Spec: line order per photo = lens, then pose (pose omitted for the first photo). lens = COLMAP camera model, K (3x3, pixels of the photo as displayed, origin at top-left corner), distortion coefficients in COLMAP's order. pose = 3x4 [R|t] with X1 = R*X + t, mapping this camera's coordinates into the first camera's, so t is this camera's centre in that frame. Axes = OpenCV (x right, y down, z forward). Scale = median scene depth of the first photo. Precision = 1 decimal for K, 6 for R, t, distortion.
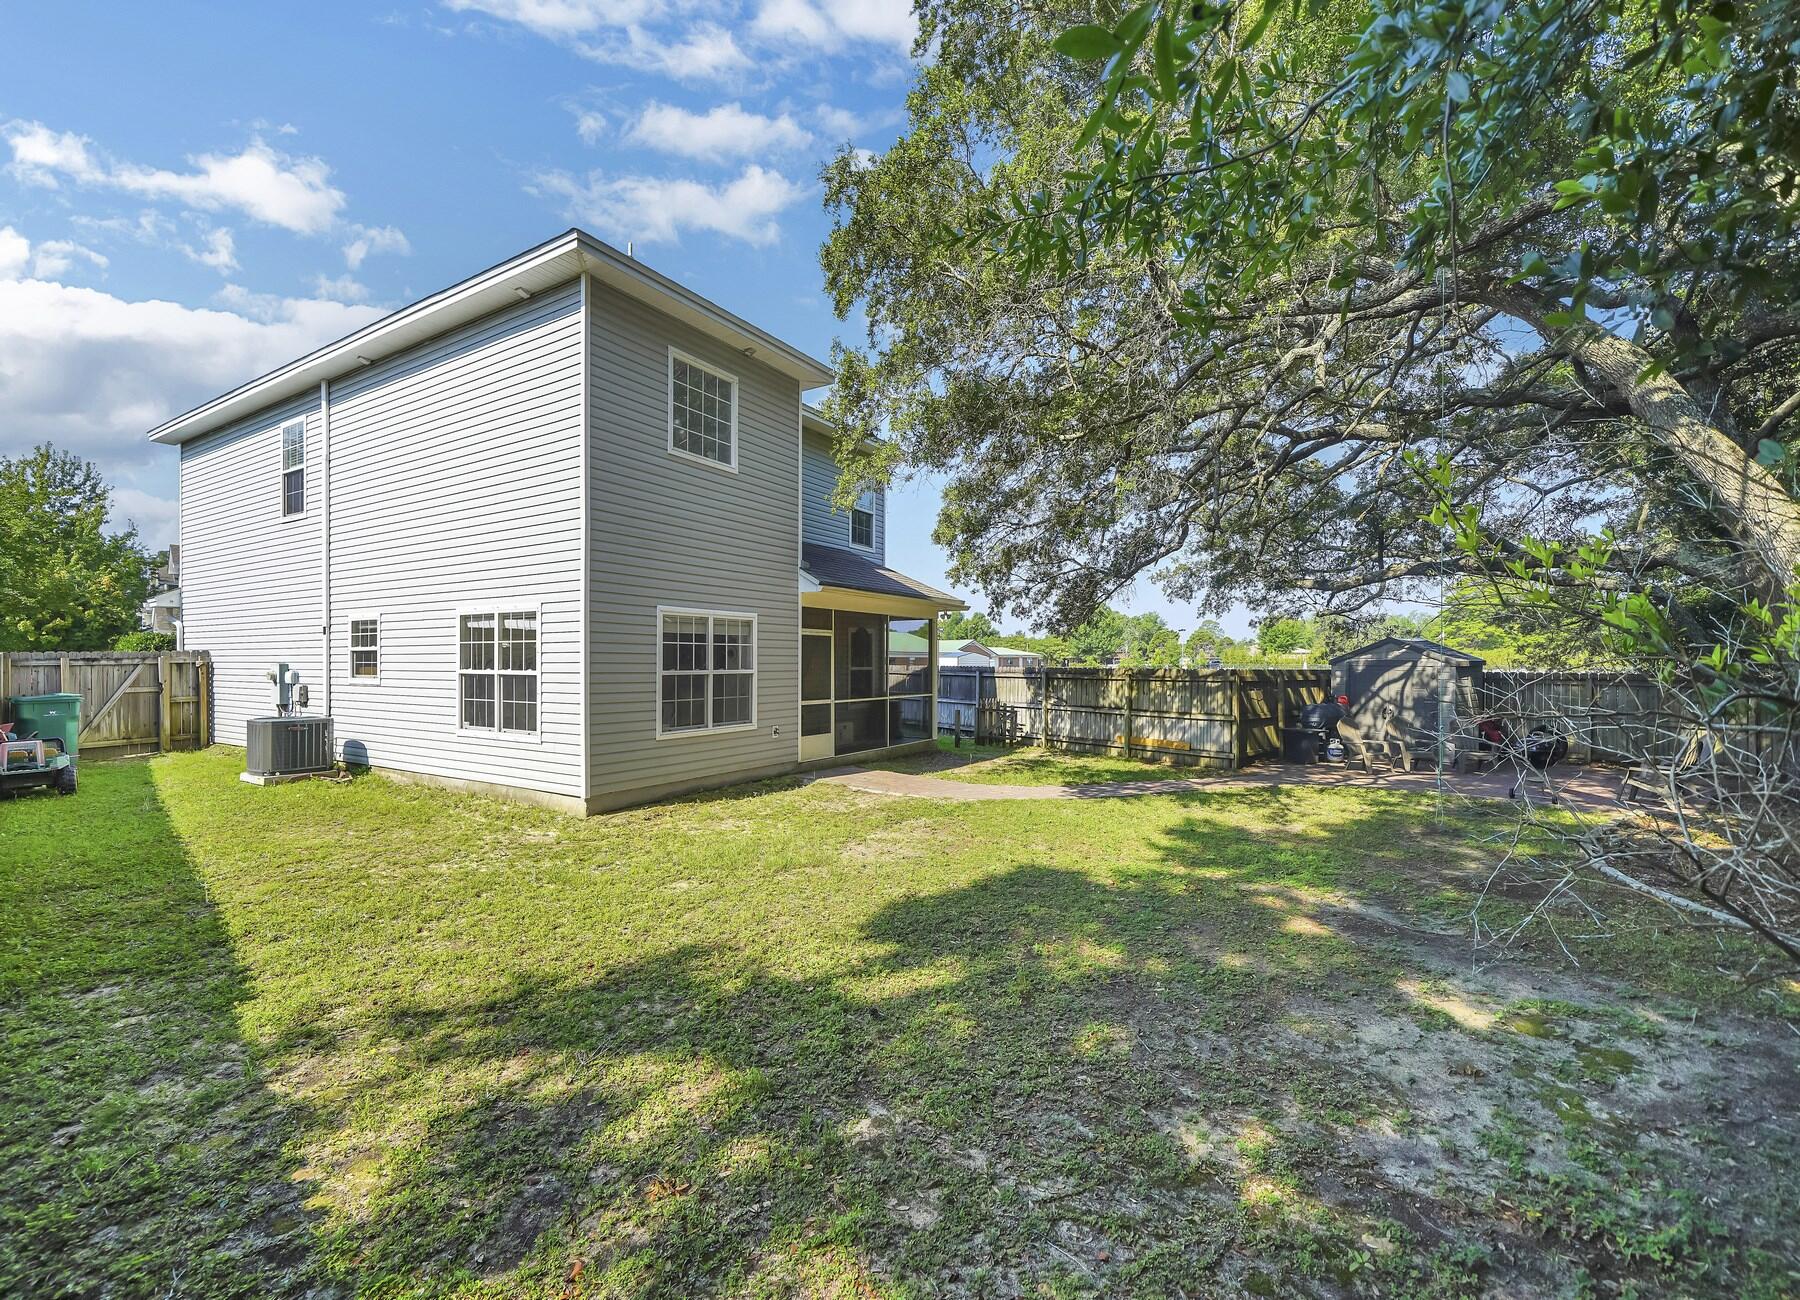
lens RADIAL K [[740.7, 0, 901.3], [0, 740.7, 655.7], [0, 0, 1]] dist [0.003980, 0.000202]
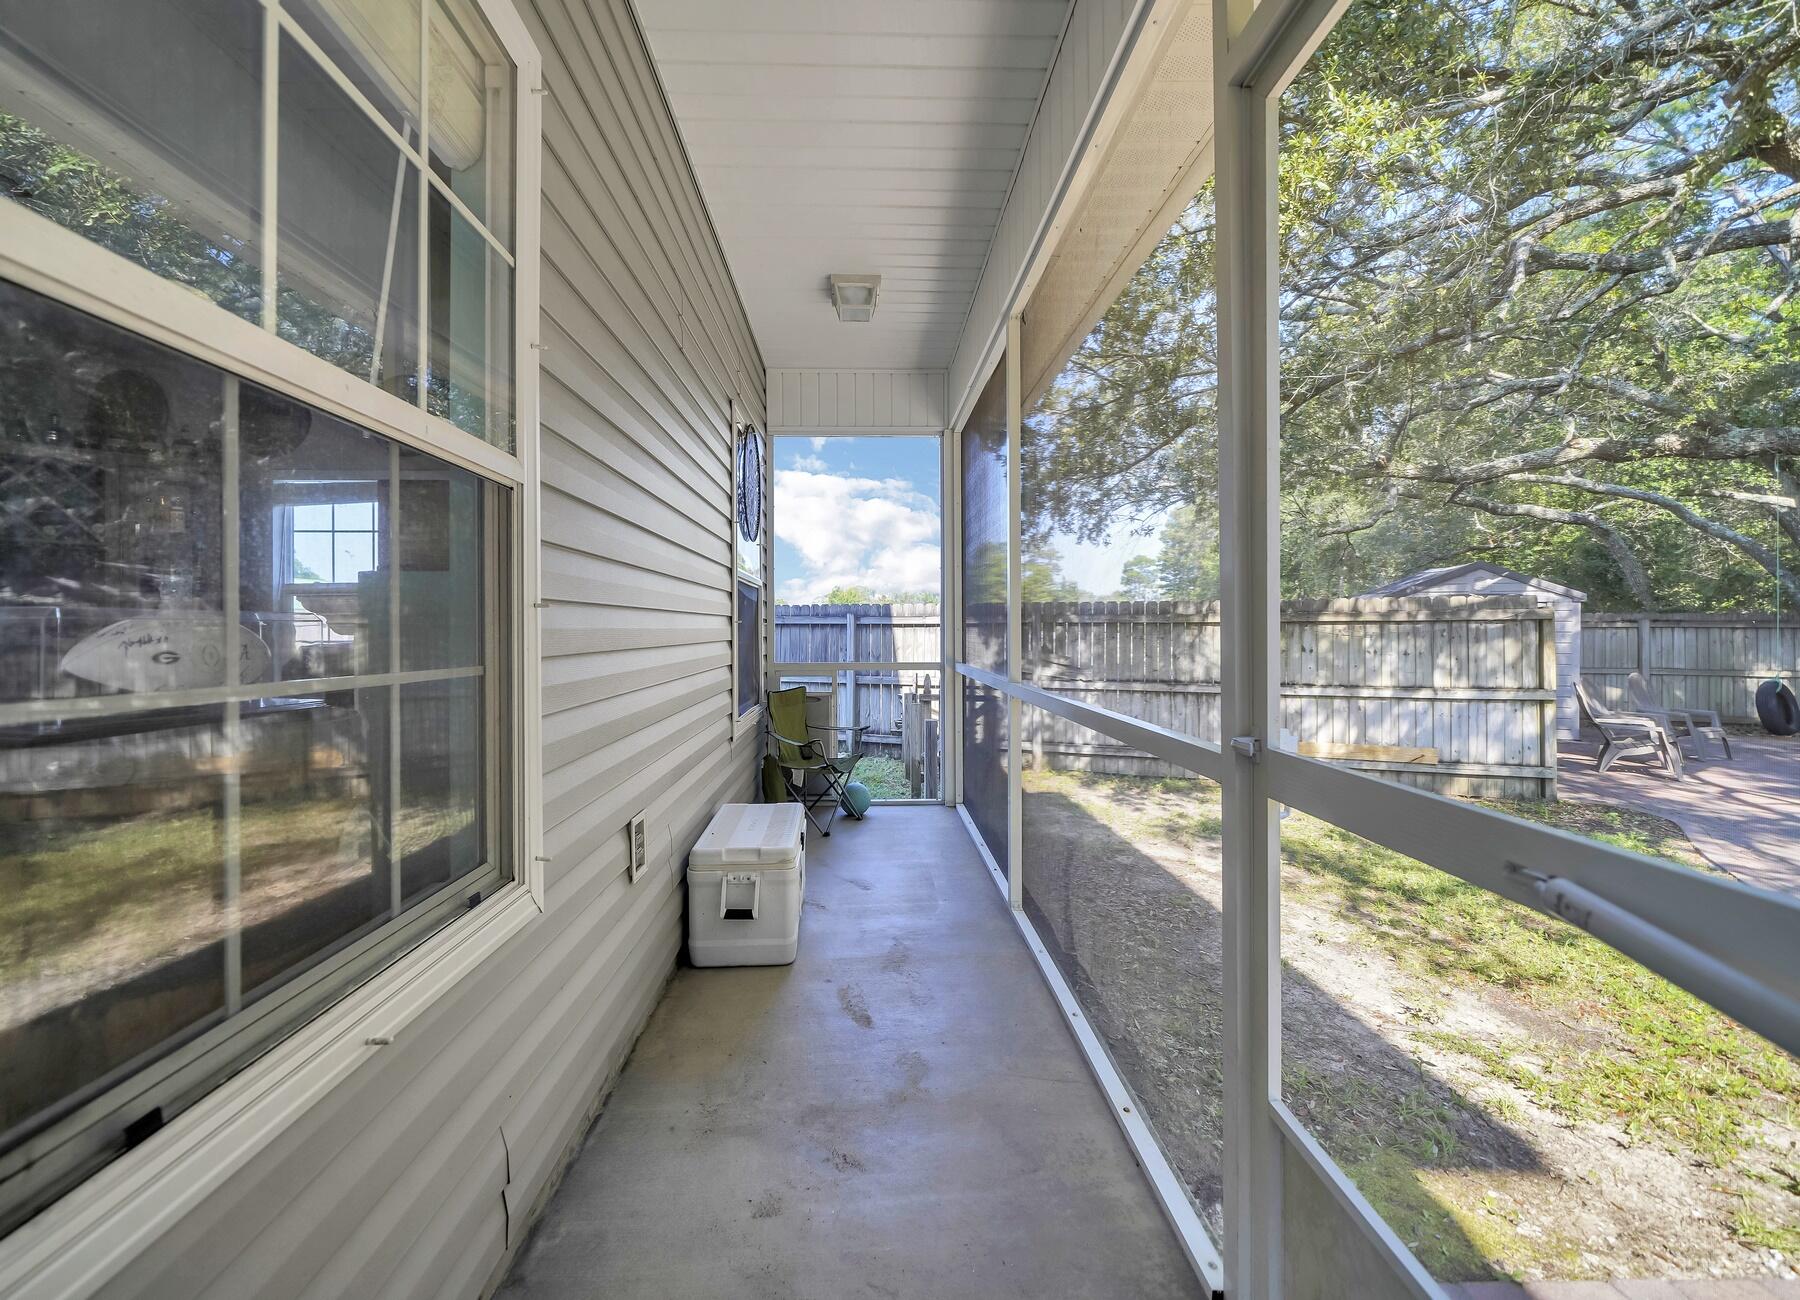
lens RADIAL K [[679.6, 0, 907.7], [0, 679.6, 620.6], [0, 0, 1]] dist [0.001915, 0.000150]
pose [[0.814428, -0.001422, 0.580262, -0.136744], [0.001002, 0.999999, 0.001044, 0.032747], [-0.580263, -0.000269, 0.814429, 0.792917]]
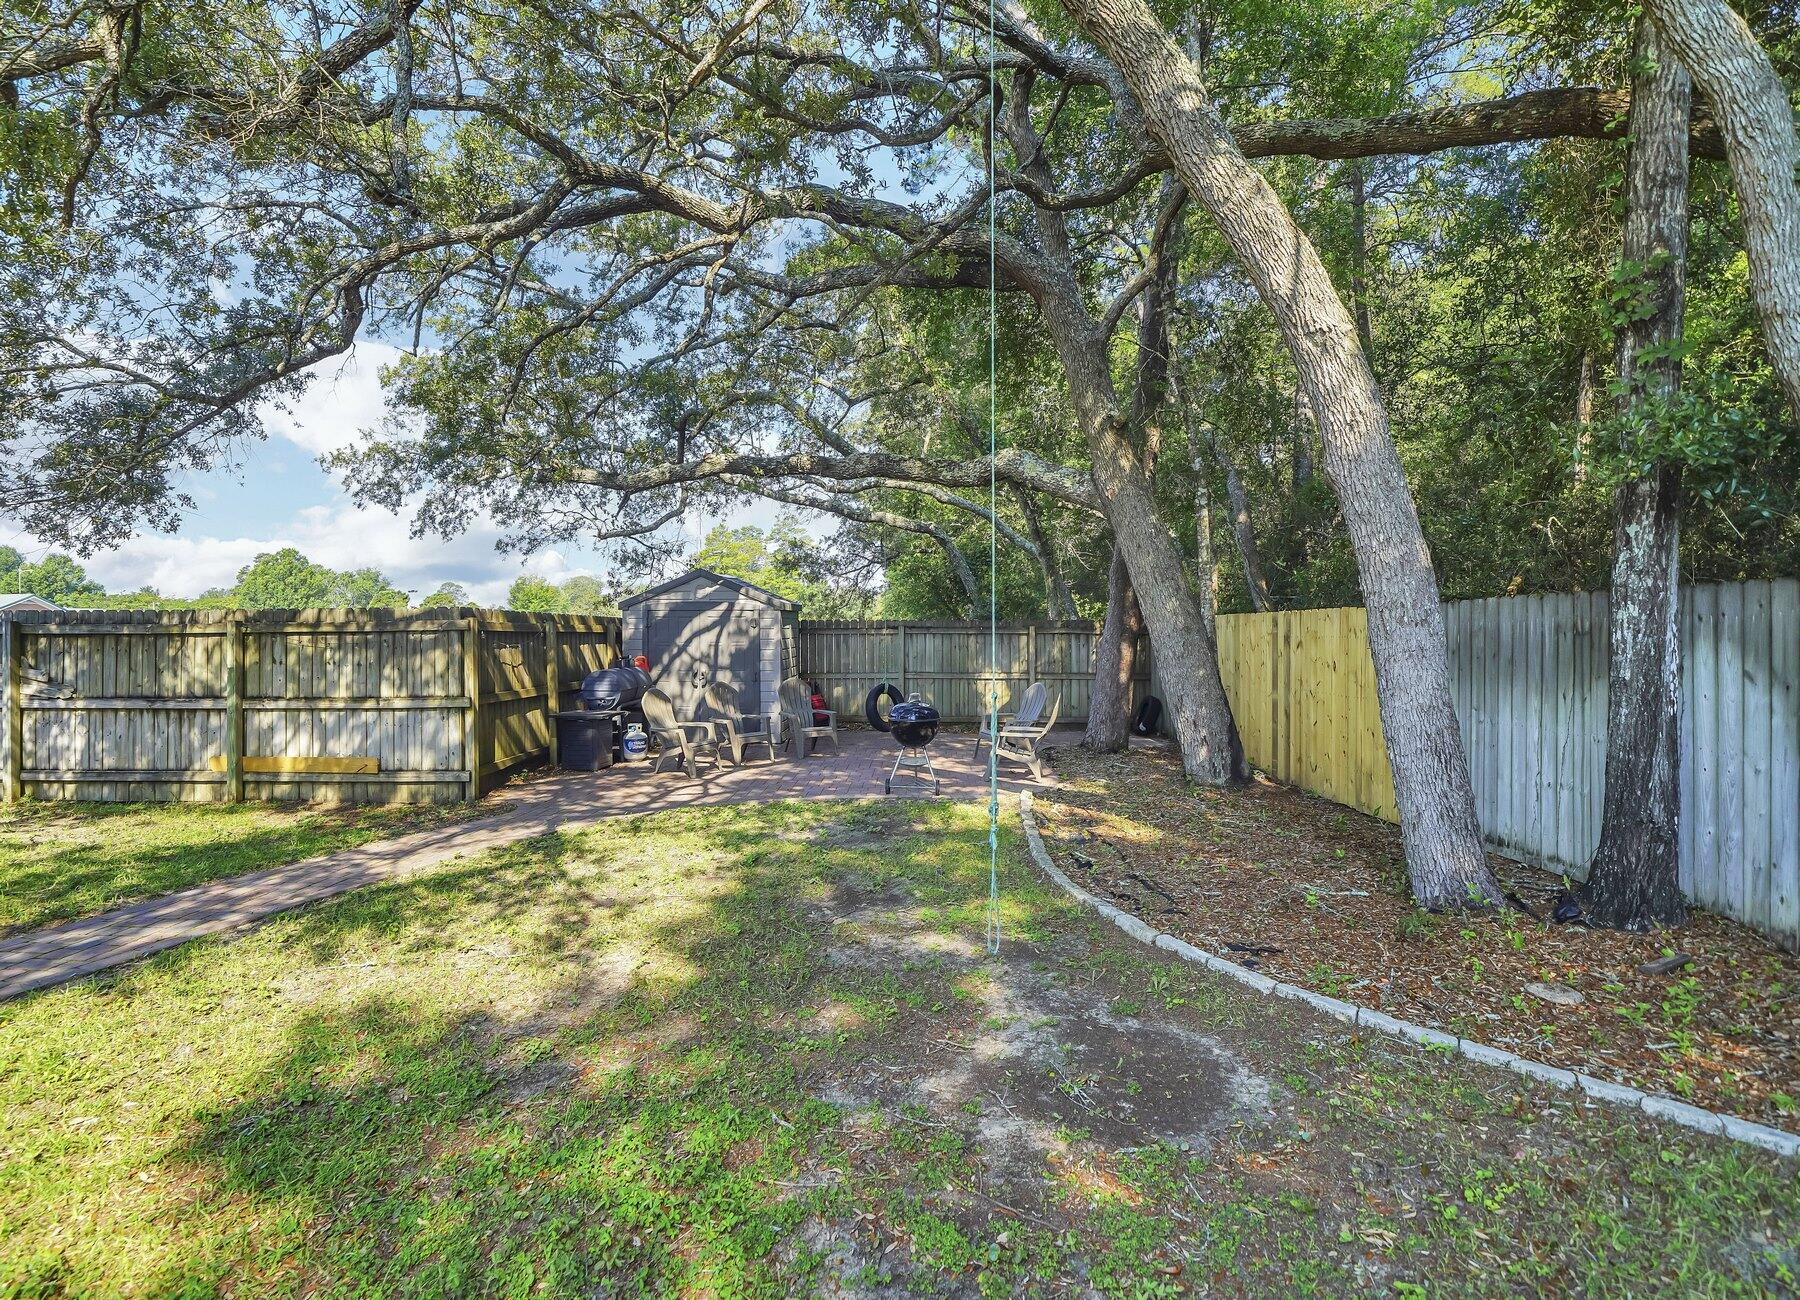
lens RADIAL K [[863.2, 0, 902.0], [0, 863.2, 636.1], [0, 0, 1]] dist [0.005765, -0.001041]
pose [[0.639789, -0.013195, 0.768437, 0.165504], [0.000977, 0.999866, 0.016355, 0.027682], [-0.768550, -0.009713, 0.639716, 0.353007]]
